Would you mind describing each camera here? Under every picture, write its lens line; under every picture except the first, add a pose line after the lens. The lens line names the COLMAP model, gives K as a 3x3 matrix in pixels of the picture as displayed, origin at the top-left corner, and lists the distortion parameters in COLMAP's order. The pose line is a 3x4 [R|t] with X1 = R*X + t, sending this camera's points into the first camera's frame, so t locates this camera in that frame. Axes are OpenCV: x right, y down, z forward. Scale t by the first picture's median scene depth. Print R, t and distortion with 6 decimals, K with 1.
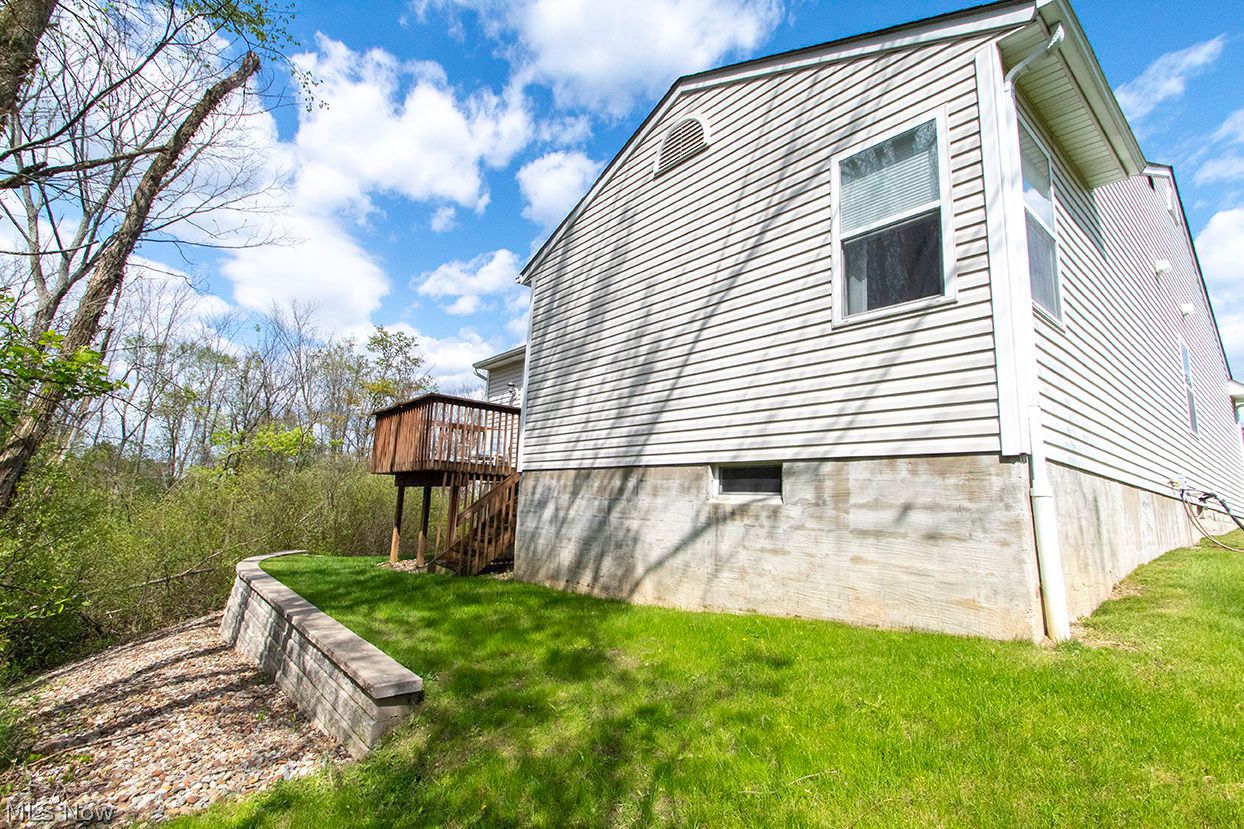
lens RADIAL K [[574.4, 0, 617.6], [0, 574.4, 413.3], [0, 0, 1]] dist [0.004240, 0.000428]
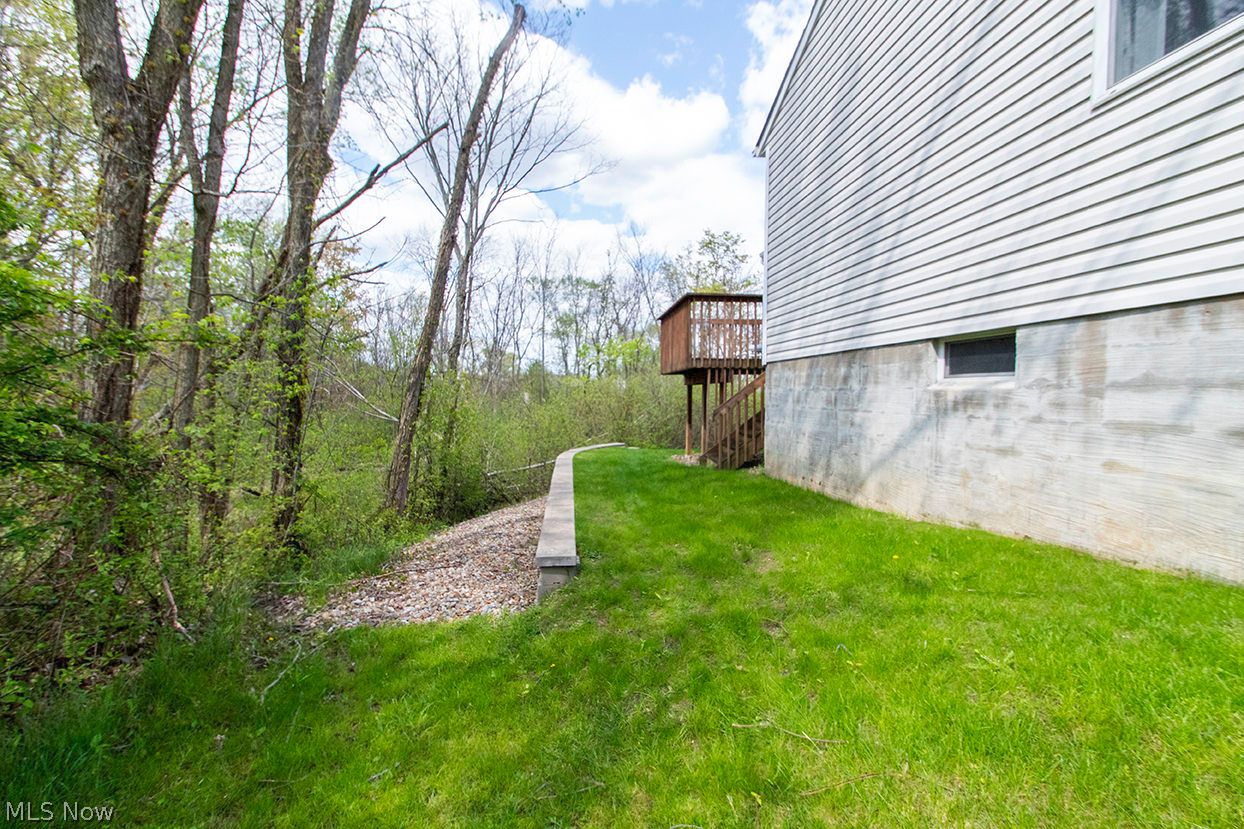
lens RADIAL K [[579.2, 0, 609.7], [0, 579.2, 407.6], [0, 0, 1]] dist [0.002605, 0.000703]
pose [[0.817233, -0.027093, -0.575670, 0.267186], [0.125986, 0.983133, 0.132582, 0.020508], [0.562368, -0.180877, 0.806862, 0.112518]]
